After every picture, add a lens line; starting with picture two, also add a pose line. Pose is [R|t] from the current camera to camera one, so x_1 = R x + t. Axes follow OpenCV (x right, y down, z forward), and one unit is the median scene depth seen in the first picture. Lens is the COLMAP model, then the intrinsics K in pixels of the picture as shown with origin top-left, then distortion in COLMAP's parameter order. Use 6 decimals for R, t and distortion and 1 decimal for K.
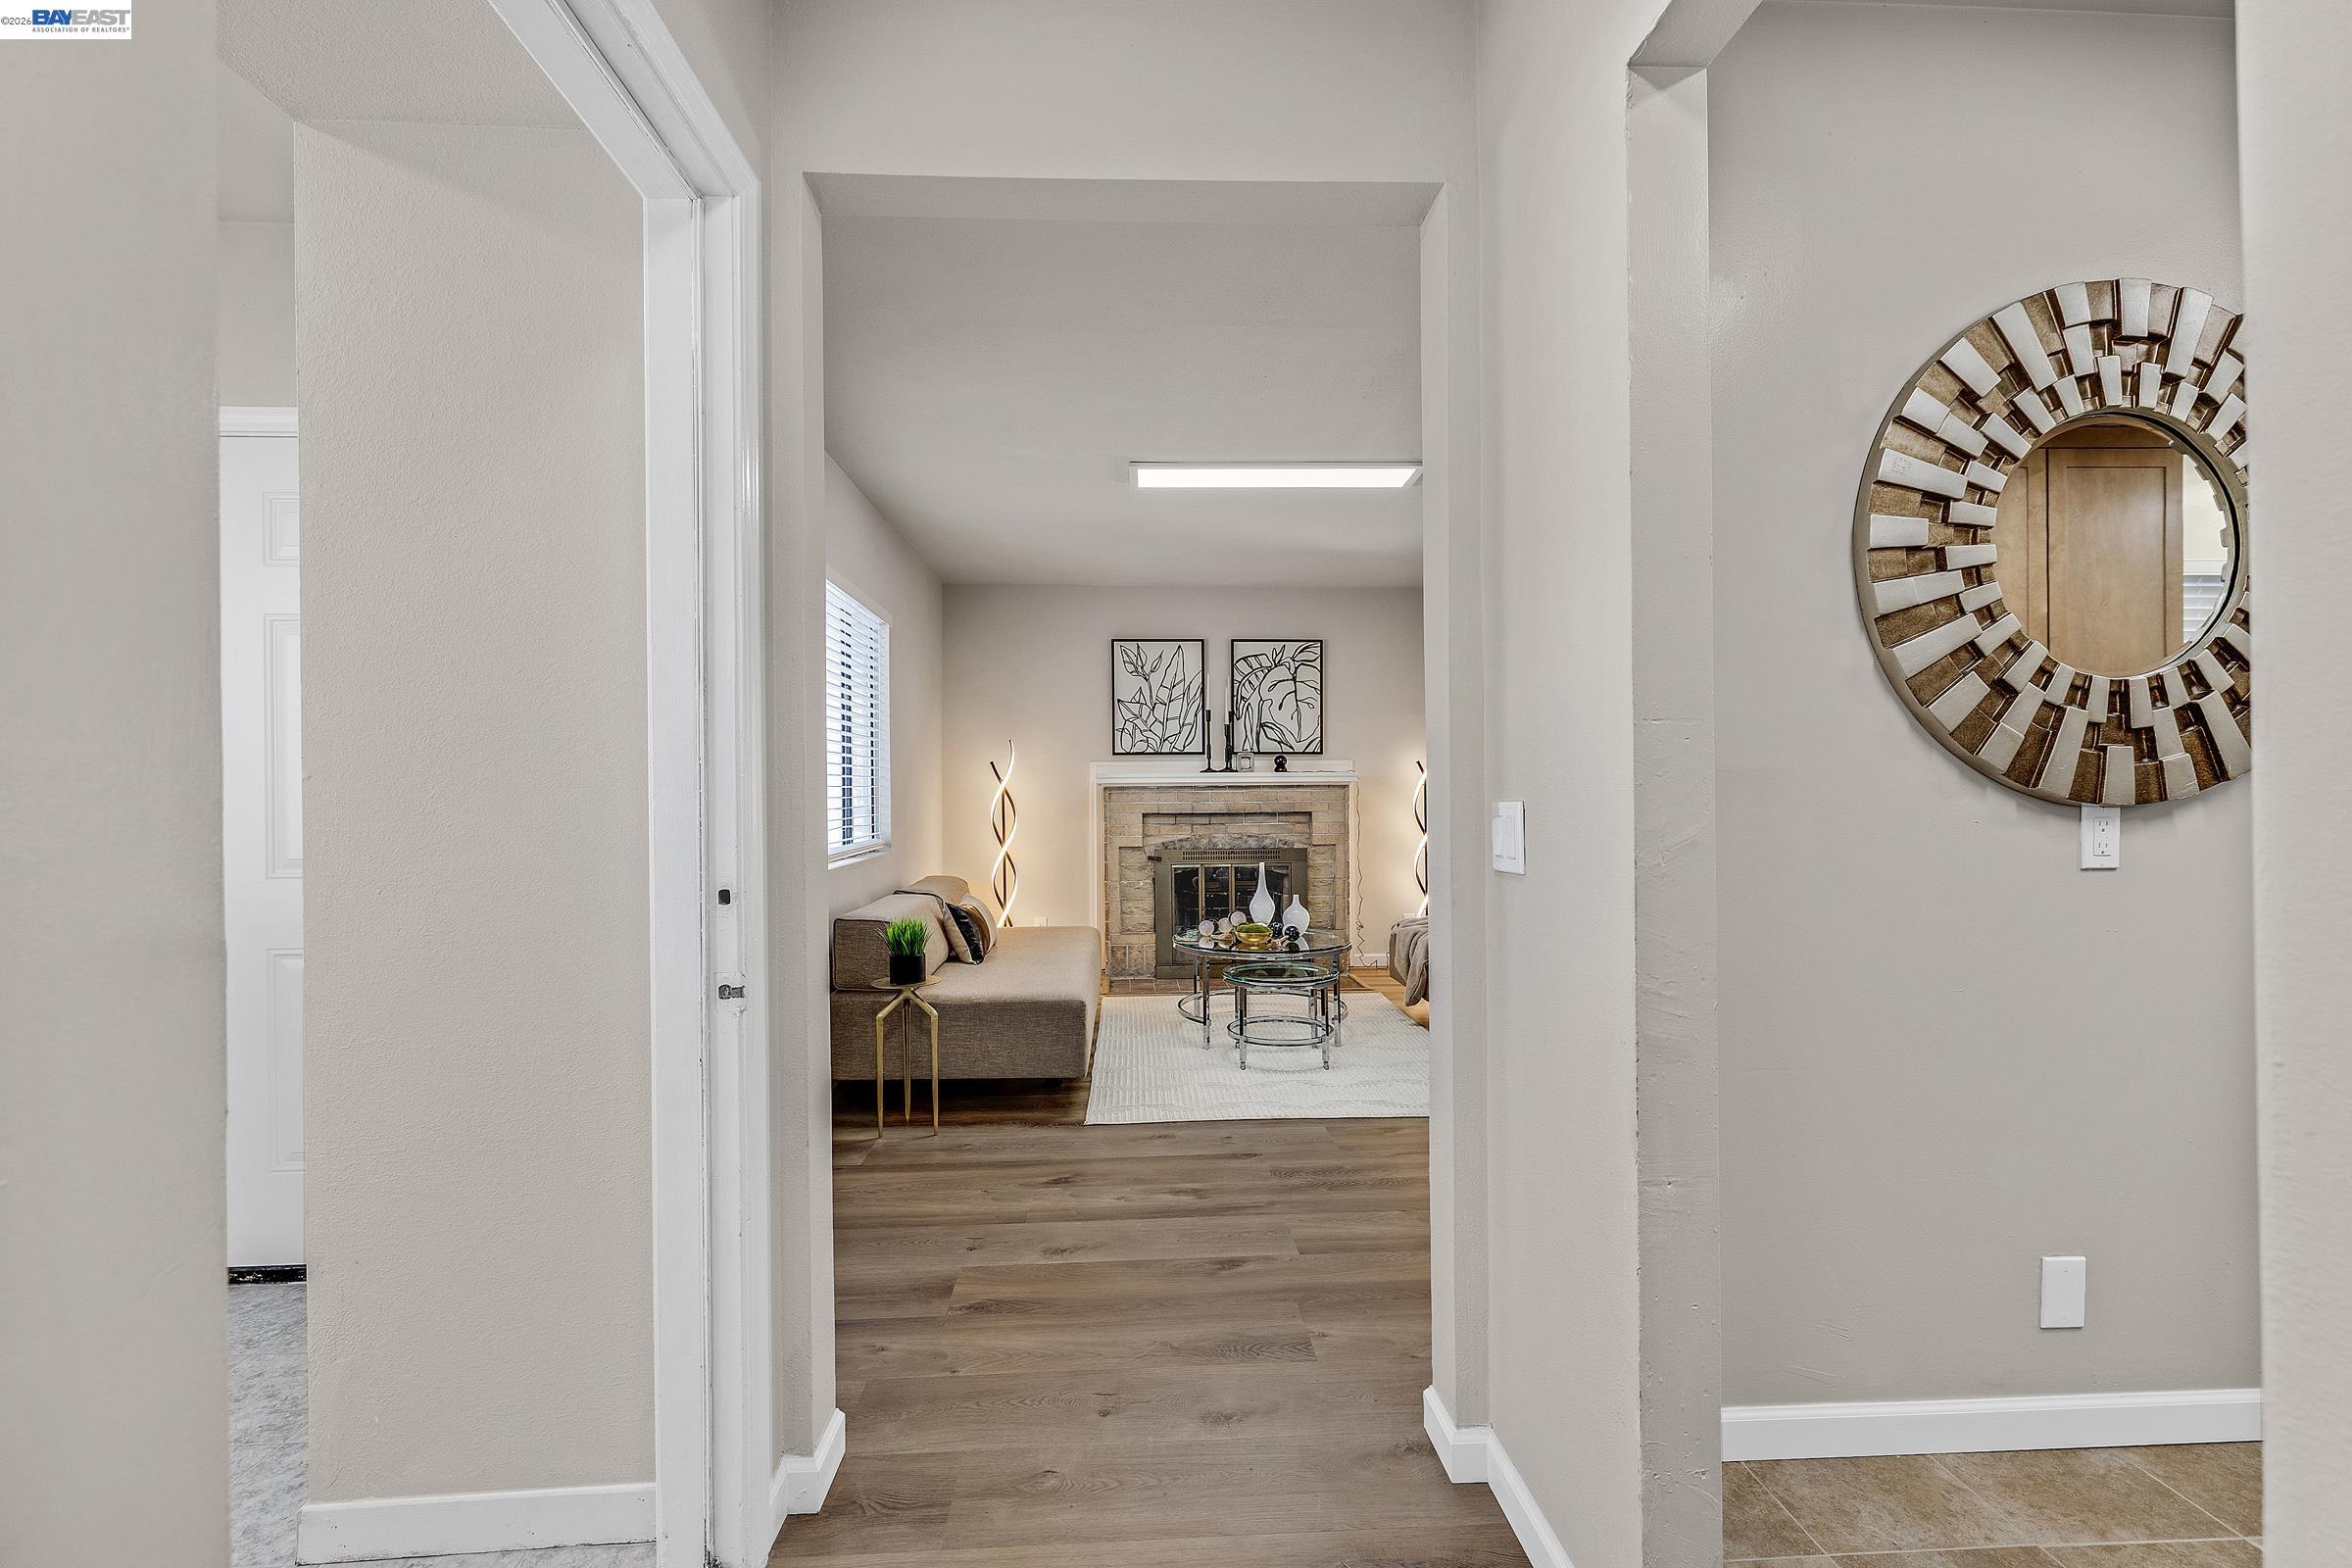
lens RADIAL K [[984.0, 0, 1166.8], [0, 984.0, 793.0], [0, 0, 1]] dist [0.000425, -0.000786]
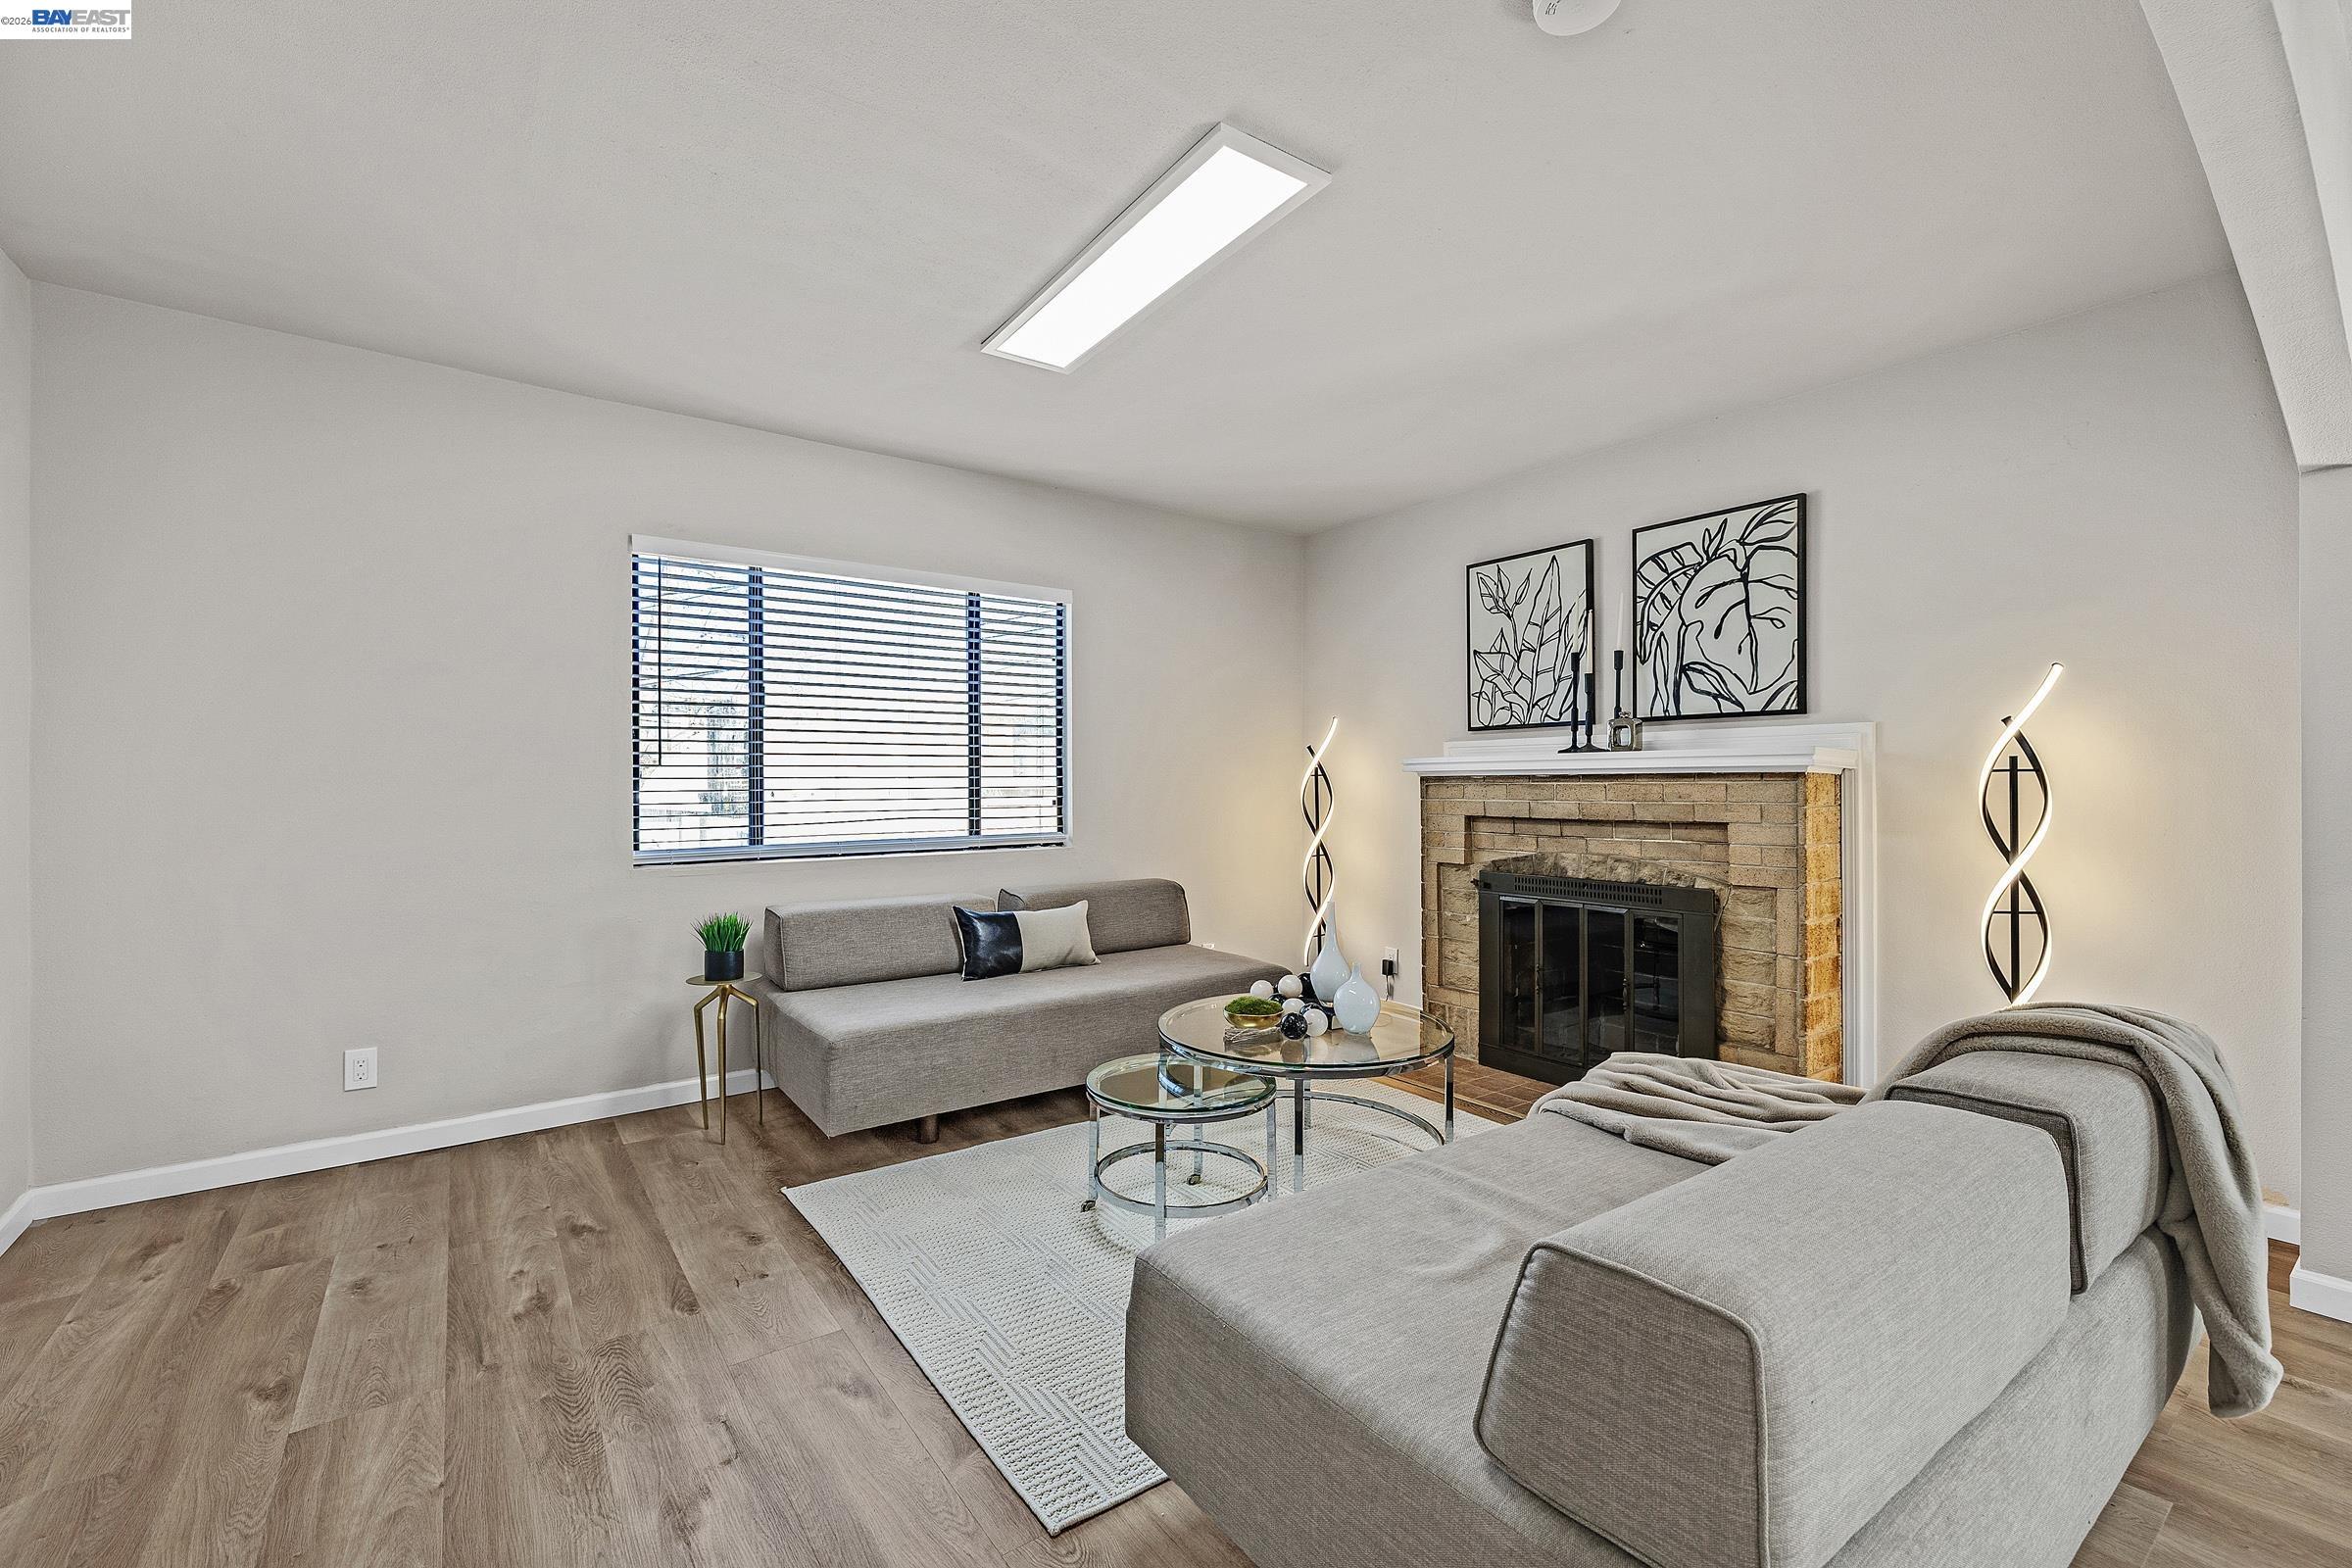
lens RADIAL K [[984.0, 0, 1171.1], [0, 984.0, 781.0], [0, 0, 1]] dist [0.000425, -0.000786]
pose [[0.546346, 0.003126, -0.837554, 0.427978], [-0.004554, 0.999989, 0.000762, -0.002708], [0.837547, 0.003398, 0.546354, 0.454260]]
